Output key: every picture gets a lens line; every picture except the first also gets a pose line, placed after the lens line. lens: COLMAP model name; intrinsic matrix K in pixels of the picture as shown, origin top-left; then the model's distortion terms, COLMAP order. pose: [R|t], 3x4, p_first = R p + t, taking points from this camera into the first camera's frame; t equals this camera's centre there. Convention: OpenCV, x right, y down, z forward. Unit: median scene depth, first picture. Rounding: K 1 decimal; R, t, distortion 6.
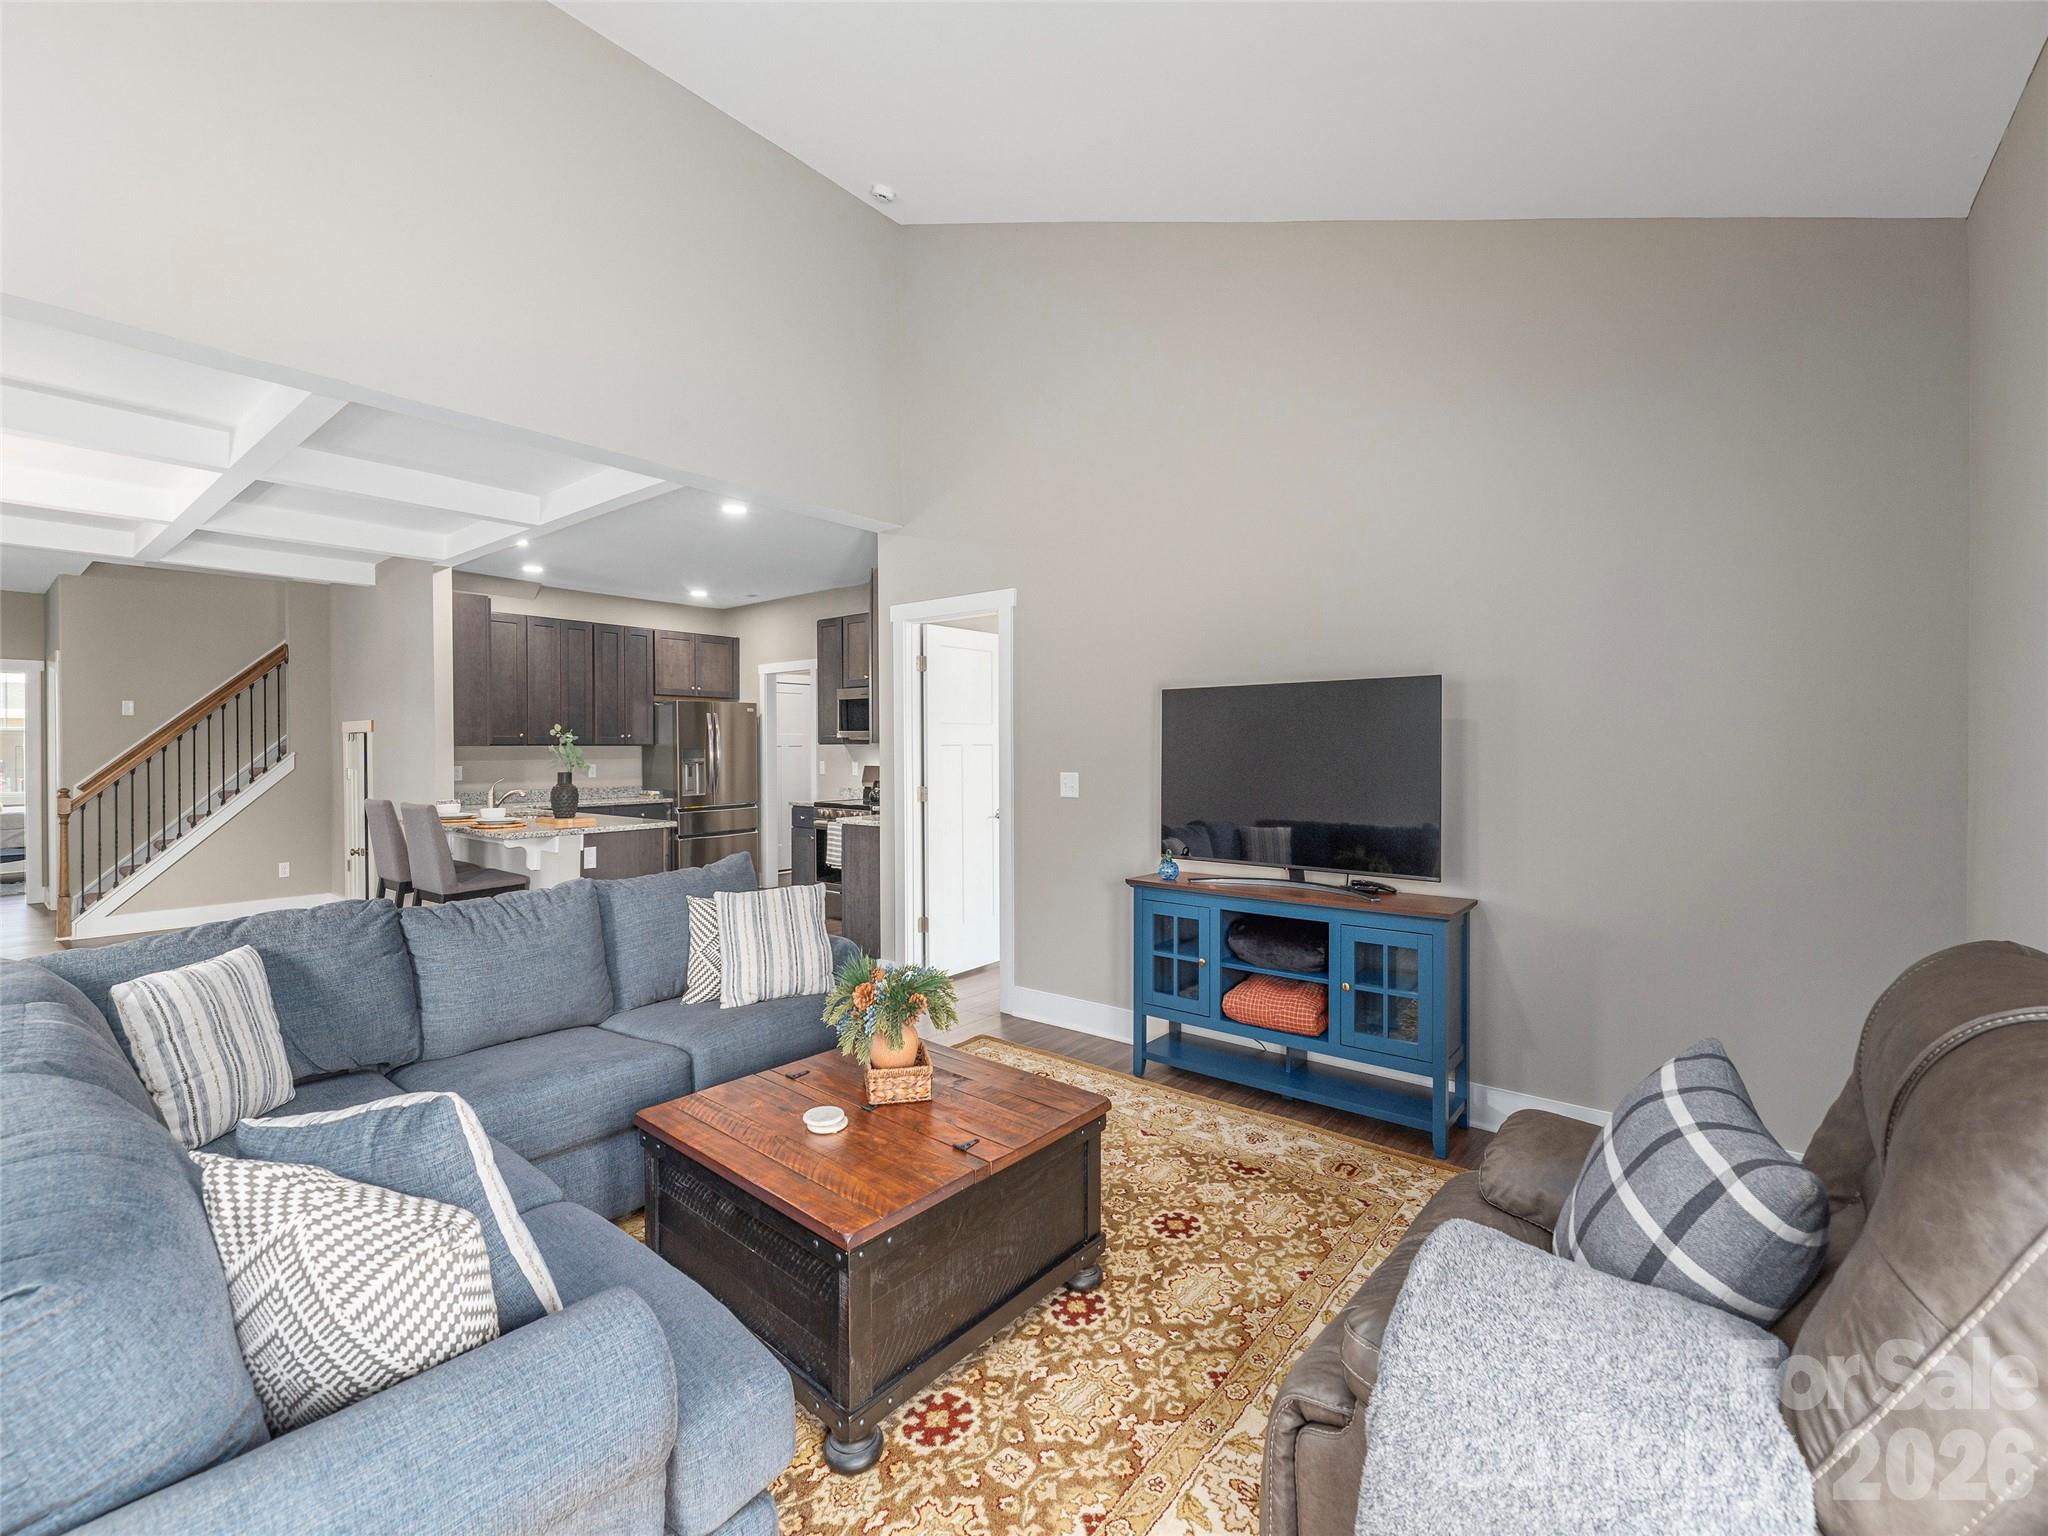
lens RADIAL K [[871.2, 0, 1028.7], [0, 871.2, 750.1], [0, 0, 1]] dist [0.002059, 0.000315]
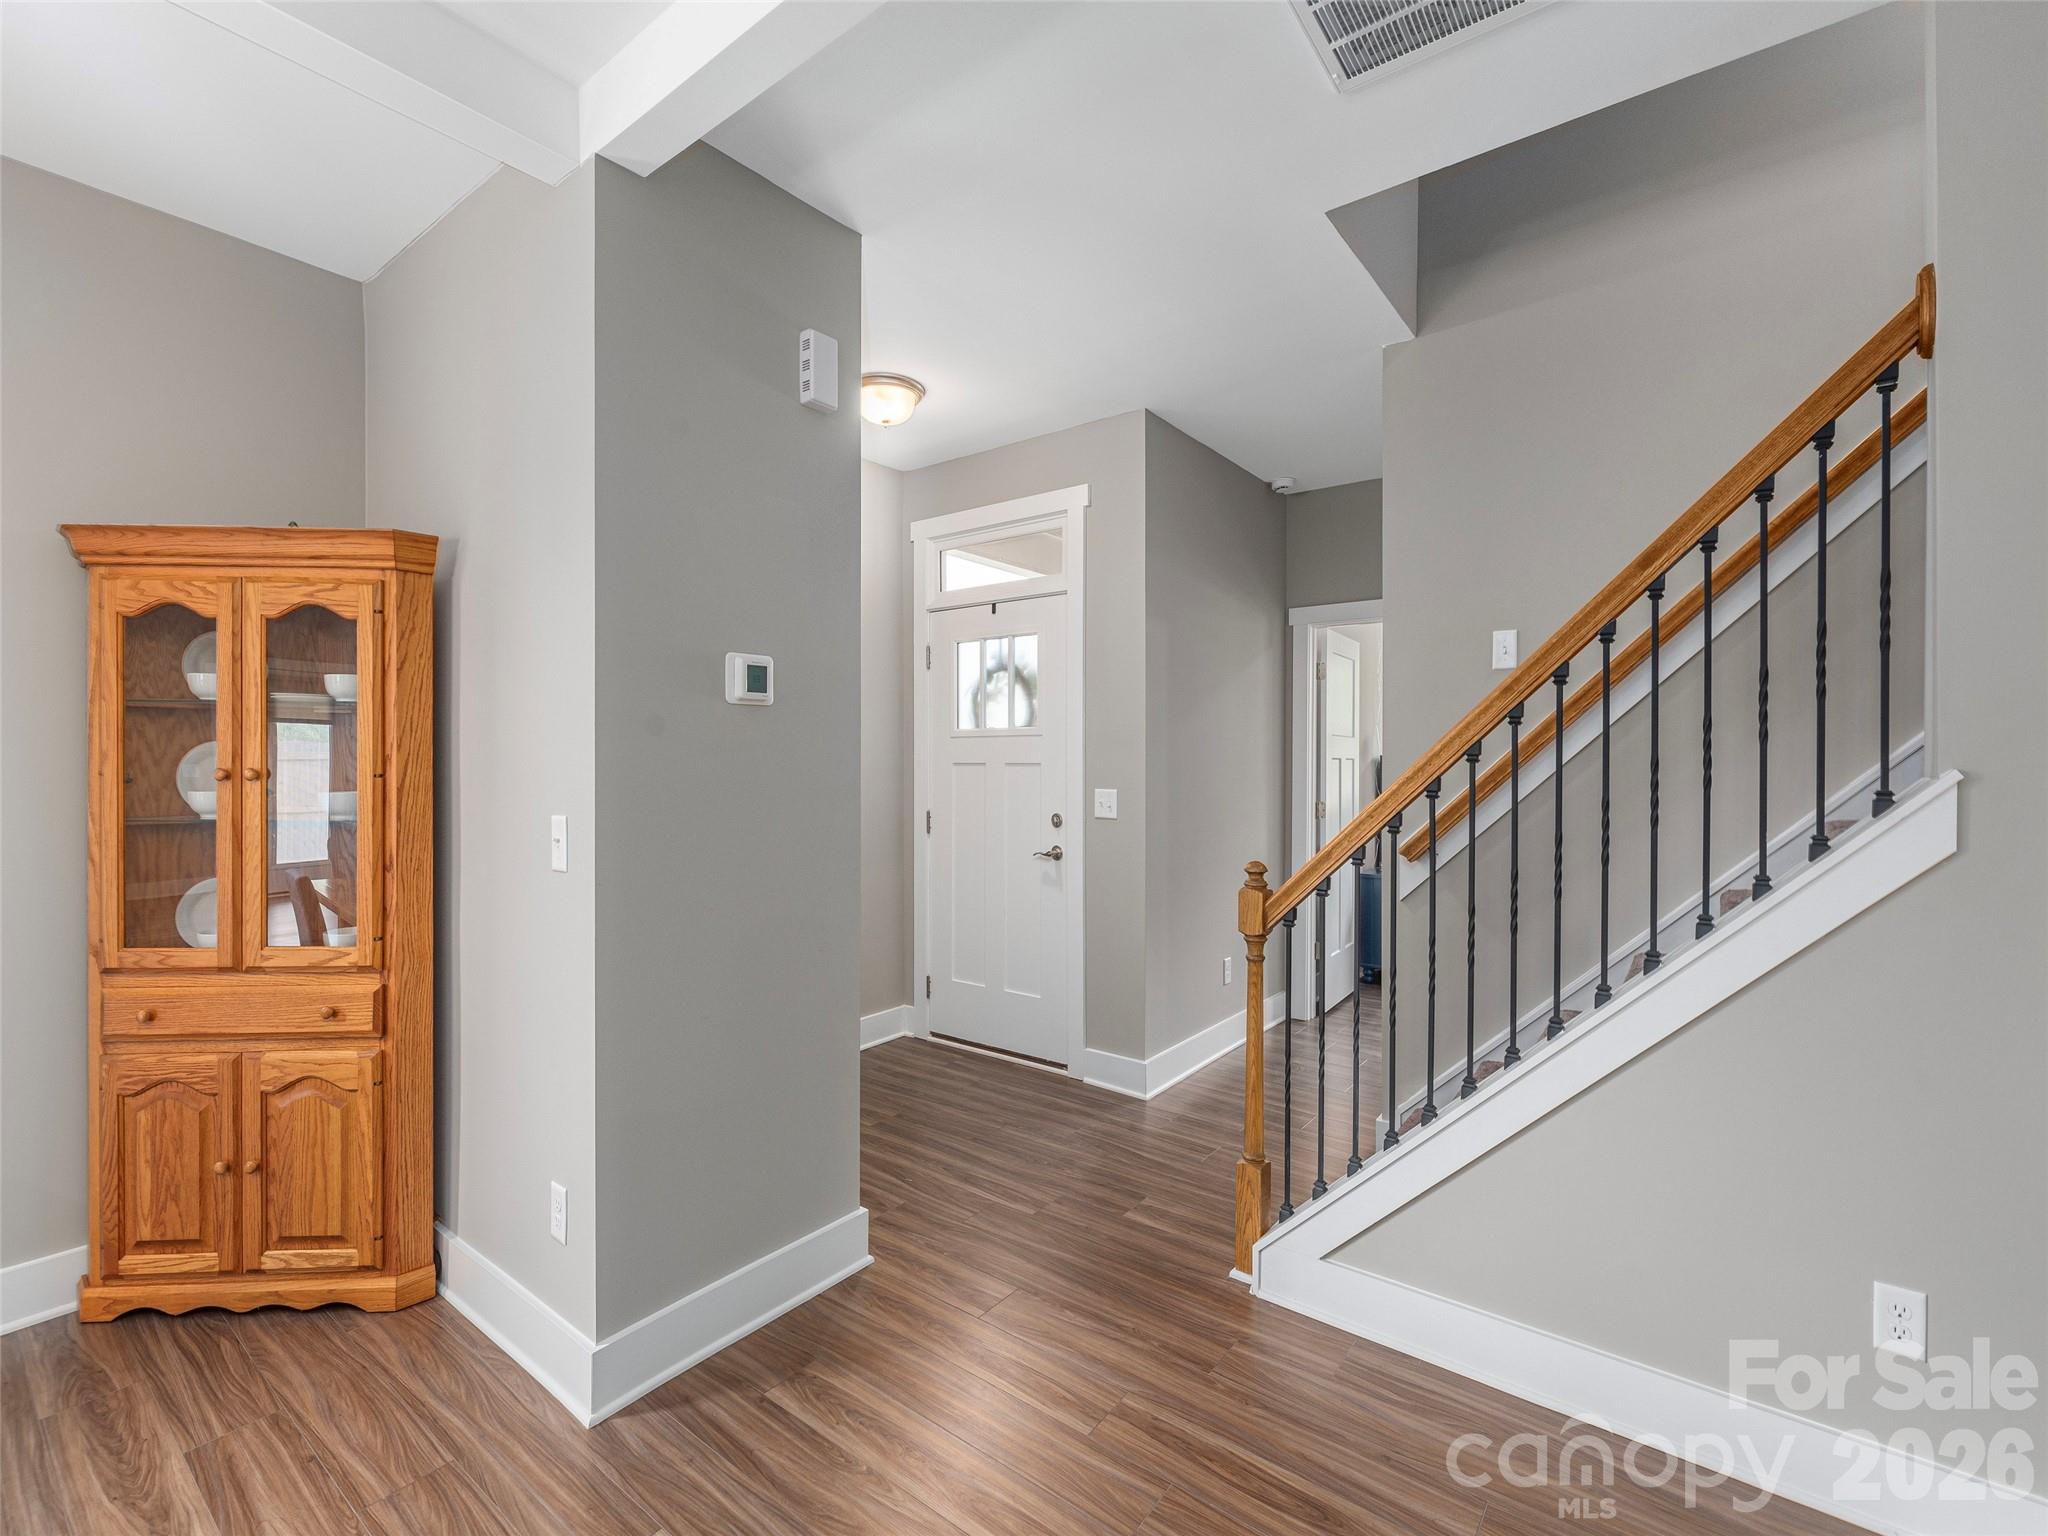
lens RADIAL K [[902.6, 0, 1024.0], [0, 902.6, 768.0], [0, 0, 1]] dist [-0.003588, -0.000324]
pose [[0.015004, 0.009939, -0.999838, -0.637843], [-0.005166, 0.999938, 0.009862, 0.001216], [0.999874, 0.005017, 0.015055, 0.782186]]
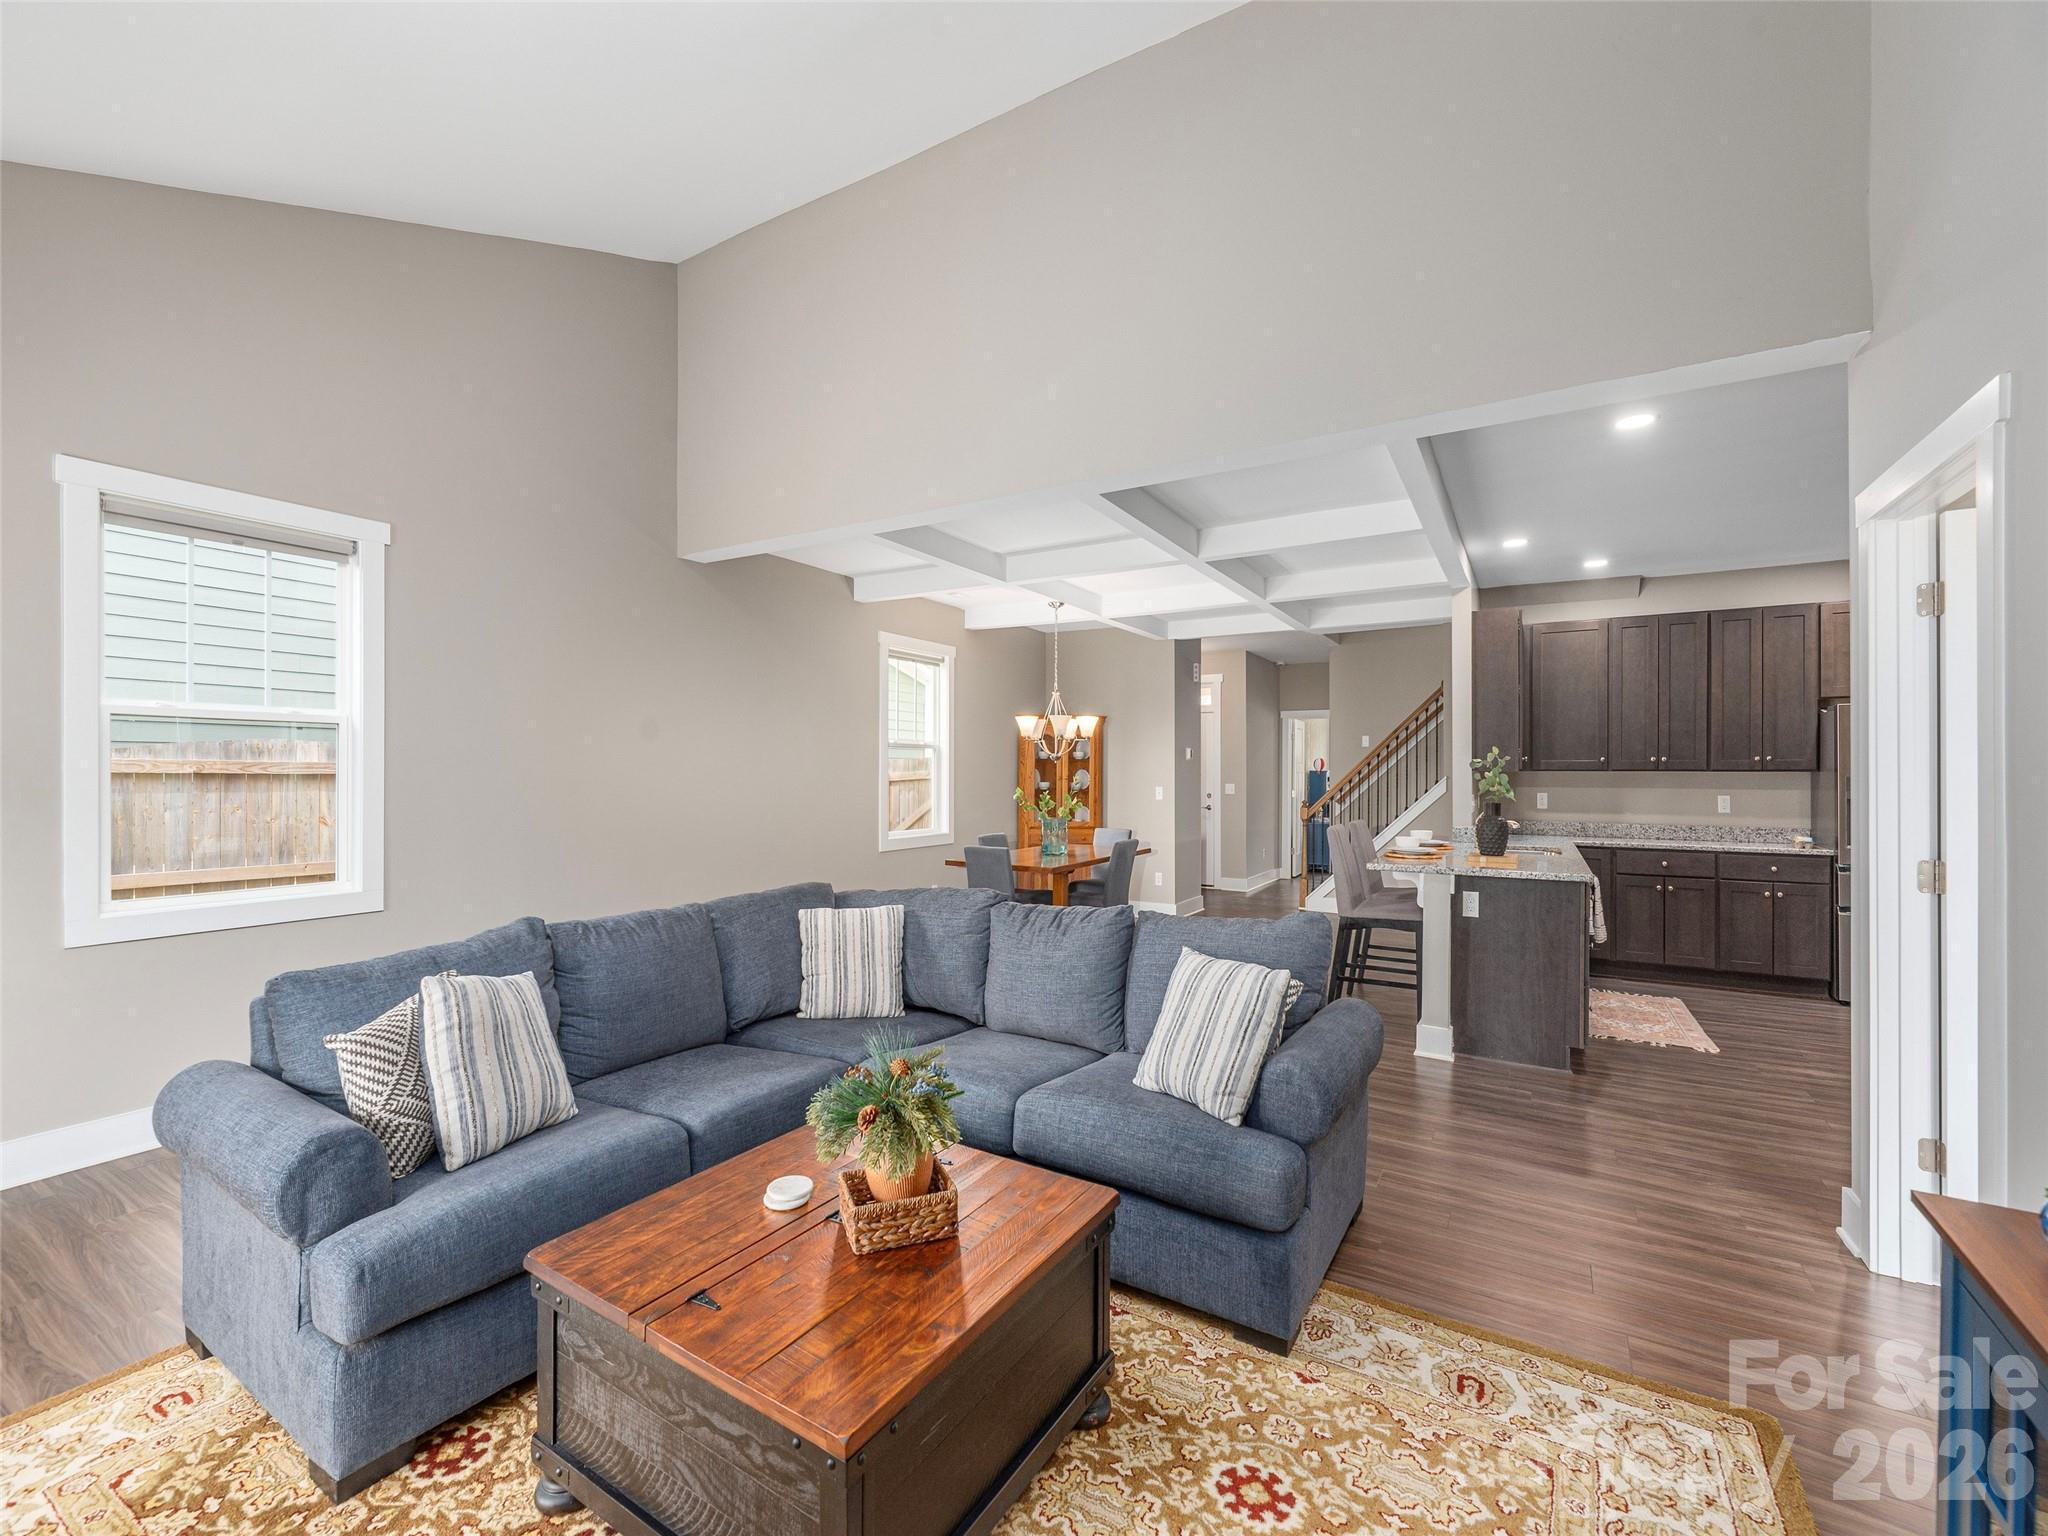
lens RADIAL K [[876.4, 0, 1024.0], [0, 876.4, 768.0], [0, 0, 1]] dist [0.002032, 0.000378]
pose [[0.135960, -0.000387, -0.990714, 0.194983], [-0.006383, 0.999979, -0.001267, -0.003282], [0.990694, 0.006496, 0.135954, 0.316741]]
